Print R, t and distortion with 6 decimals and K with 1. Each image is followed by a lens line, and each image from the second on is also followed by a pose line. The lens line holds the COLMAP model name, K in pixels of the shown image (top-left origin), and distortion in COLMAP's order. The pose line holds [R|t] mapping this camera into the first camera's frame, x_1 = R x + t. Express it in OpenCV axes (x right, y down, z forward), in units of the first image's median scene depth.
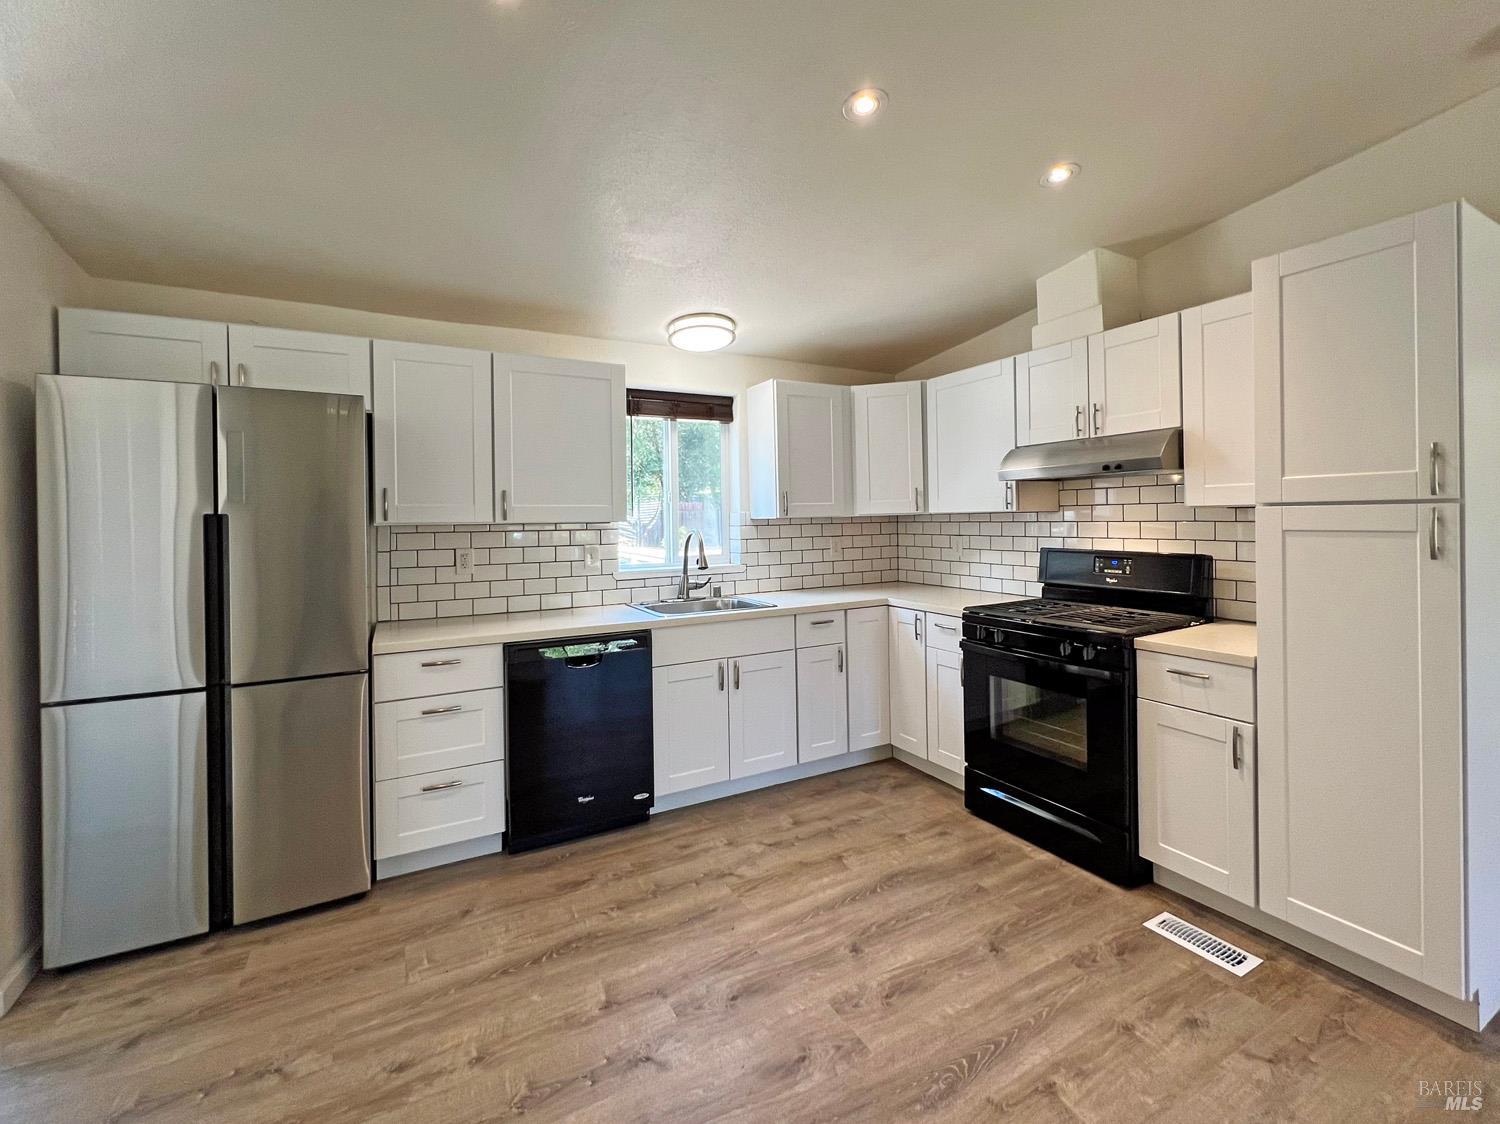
lens RADIAL K [[651.0, 0, 751.7], [0, 651.0, 522.9], [0, 0, 1]] dist [0.000895, -0.000093]
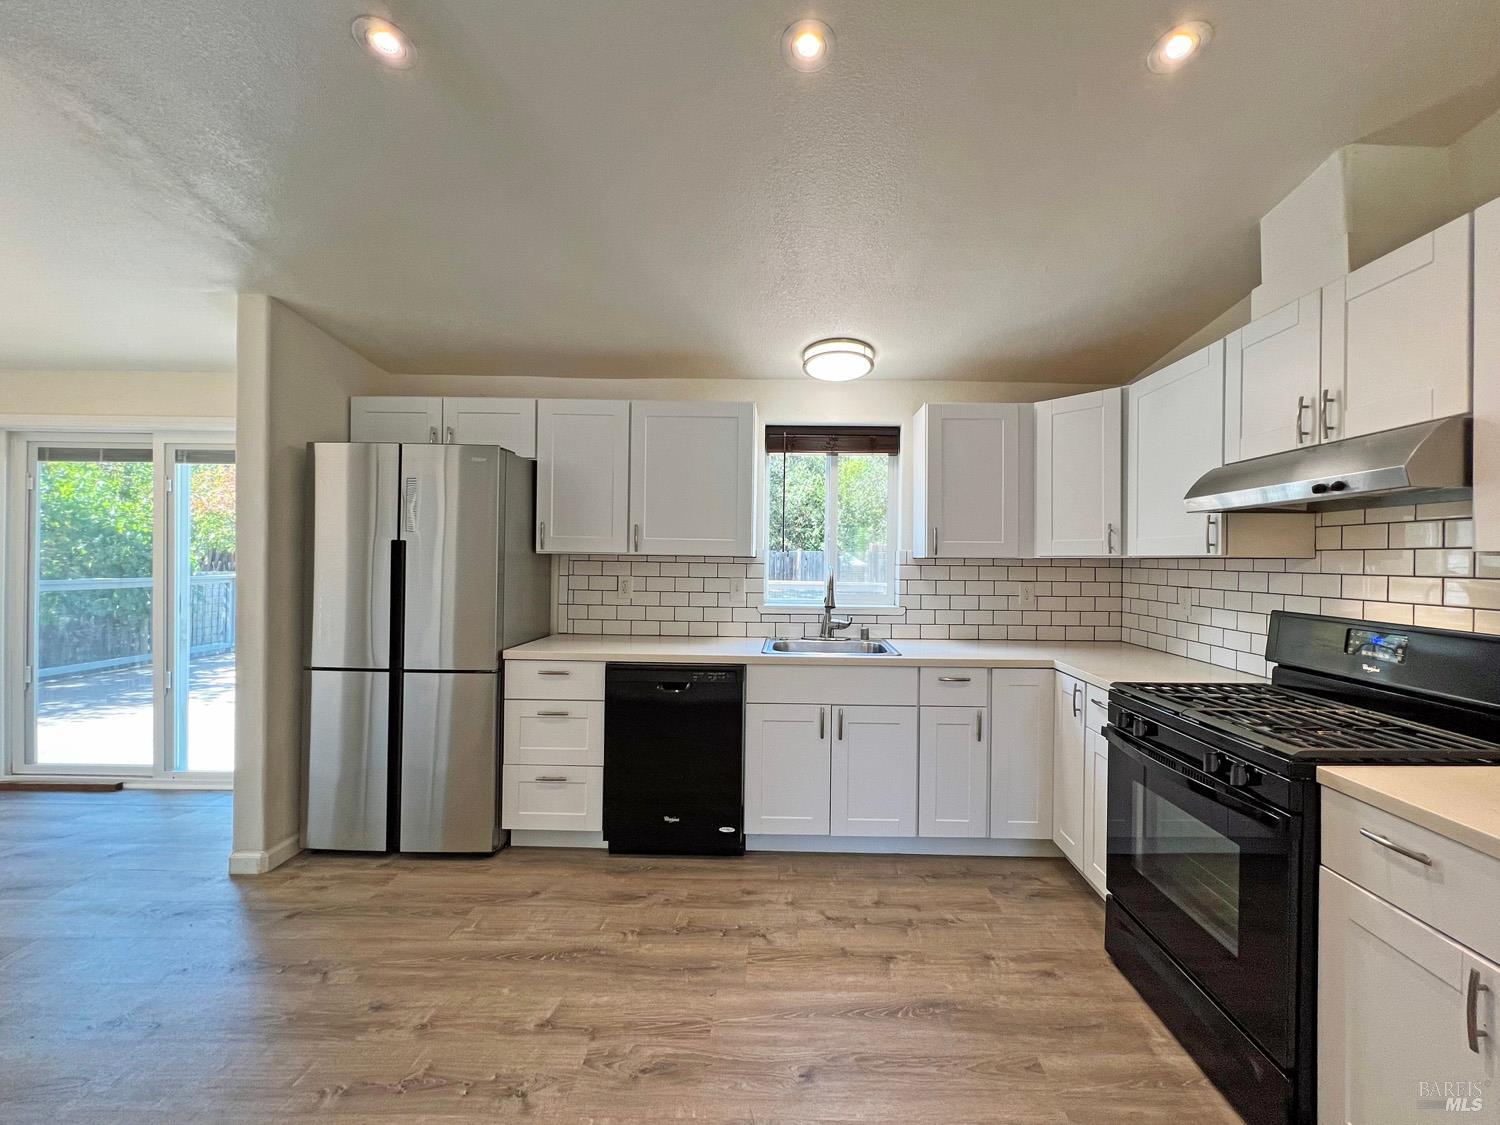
lens RADIAL K [[612.6, 0, 788.8], [0, 612.6, 560.8], [0, 0, 1]] dist [-0.000581, 0.000348]
pose [[0.874347, 0.029926, -0.484378, 0.355576], [-0.030662, 0.999509, 0.006404, -0.002865], [0.484332, 0.009252, 0.874835, 0.215241]]
